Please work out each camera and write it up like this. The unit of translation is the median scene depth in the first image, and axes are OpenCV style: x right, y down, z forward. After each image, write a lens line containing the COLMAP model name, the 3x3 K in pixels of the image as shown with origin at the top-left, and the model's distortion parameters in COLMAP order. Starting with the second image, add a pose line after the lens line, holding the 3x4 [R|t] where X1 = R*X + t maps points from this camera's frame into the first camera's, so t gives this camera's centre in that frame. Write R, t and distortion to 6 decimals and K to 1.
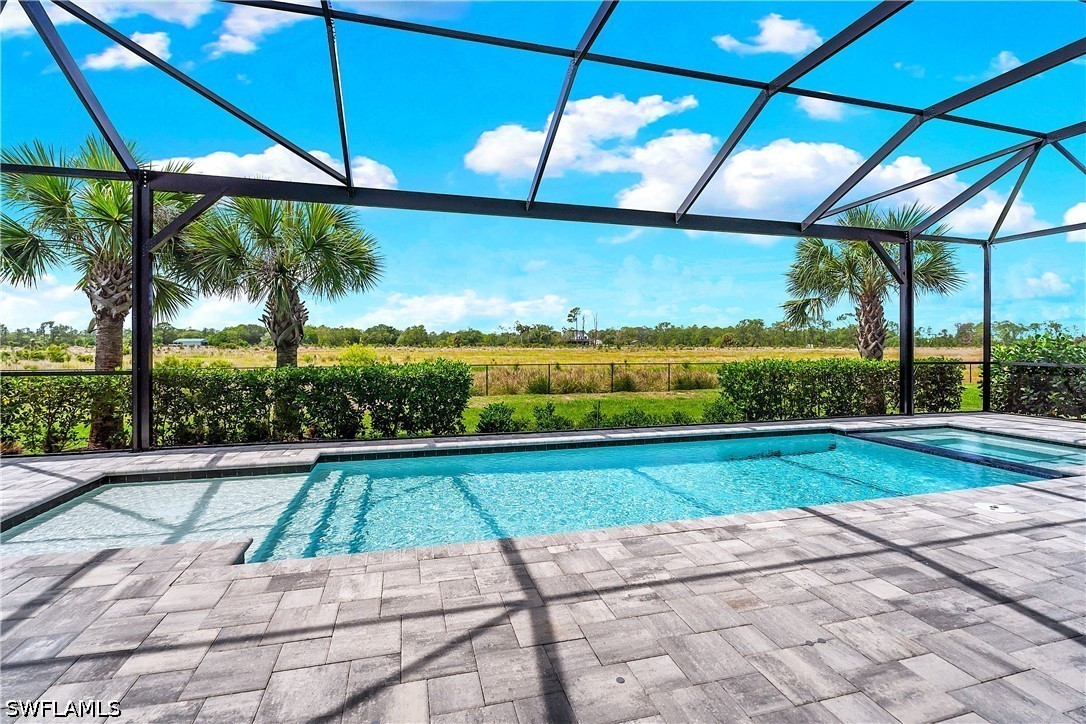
lens RADIAL K [[506.5, 0, 540.5], [0, 506.5, 346.4], [0, 0, 1]] dist [-0.013617, 0.000080]
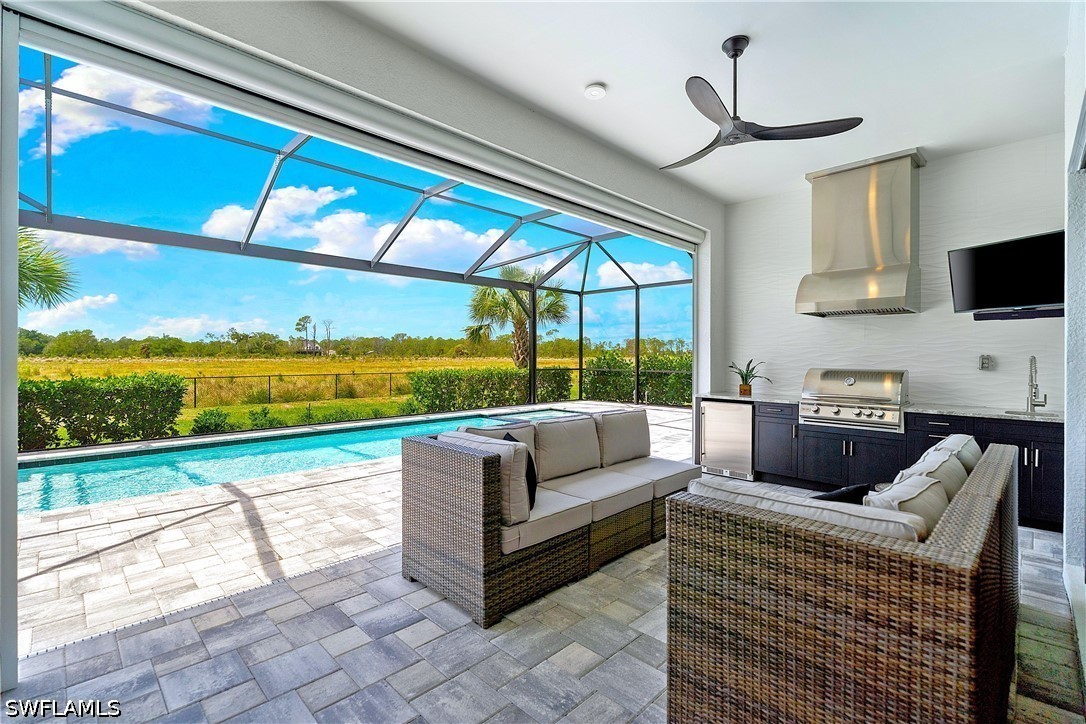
lens RADIAL K [[490.7, 0, 542.7], [0, 490.7, 356.9], [0, 0, 1]] dist [0.002767, 0.000308]
pose [[0.868851, -0.001094, 0.495073, 0.013405], [0.000808, 0.999999, 0.000793, -0.007184], [-0.495074, -0.000289, 0.868851, -0.301393]]
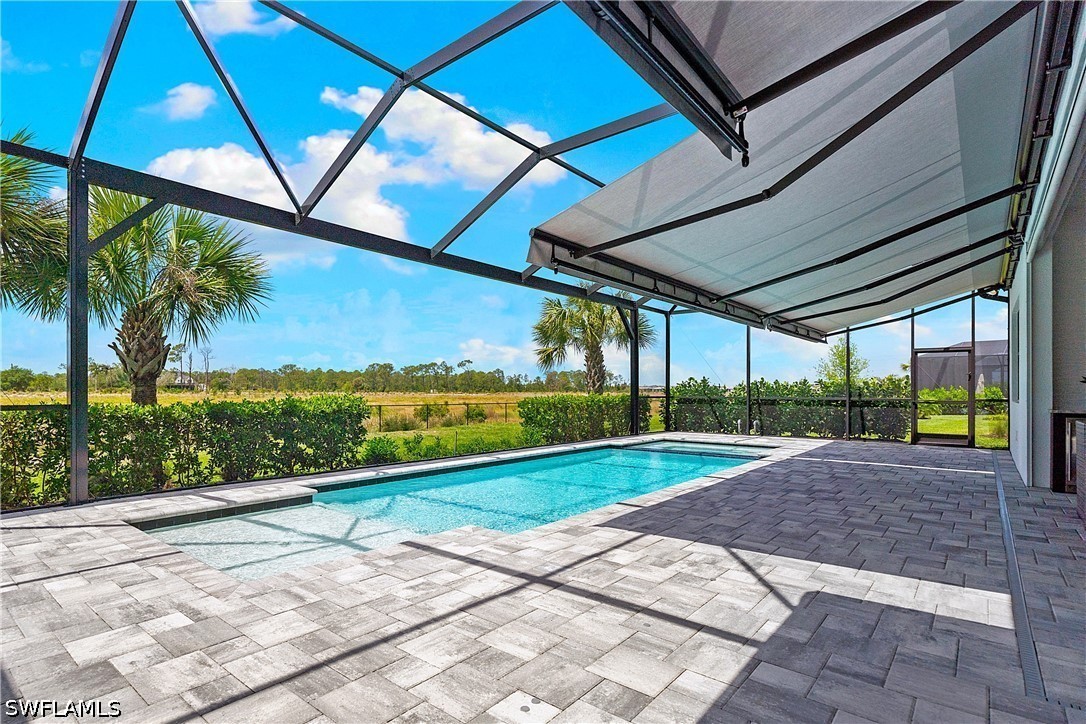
lens RADIAL K [[564.5, 0, 461.1], [0, 564.5, 392.5], [0, 0, 1]] dist [0.000134, 0.000659]
pose [[0.850433, -0.001166, 0.526082, -0.470854], [0.000715, 0.999999, 0.001060, 0.017764], [-0.526083, -0.000525, 0.850433, -0.062478]]
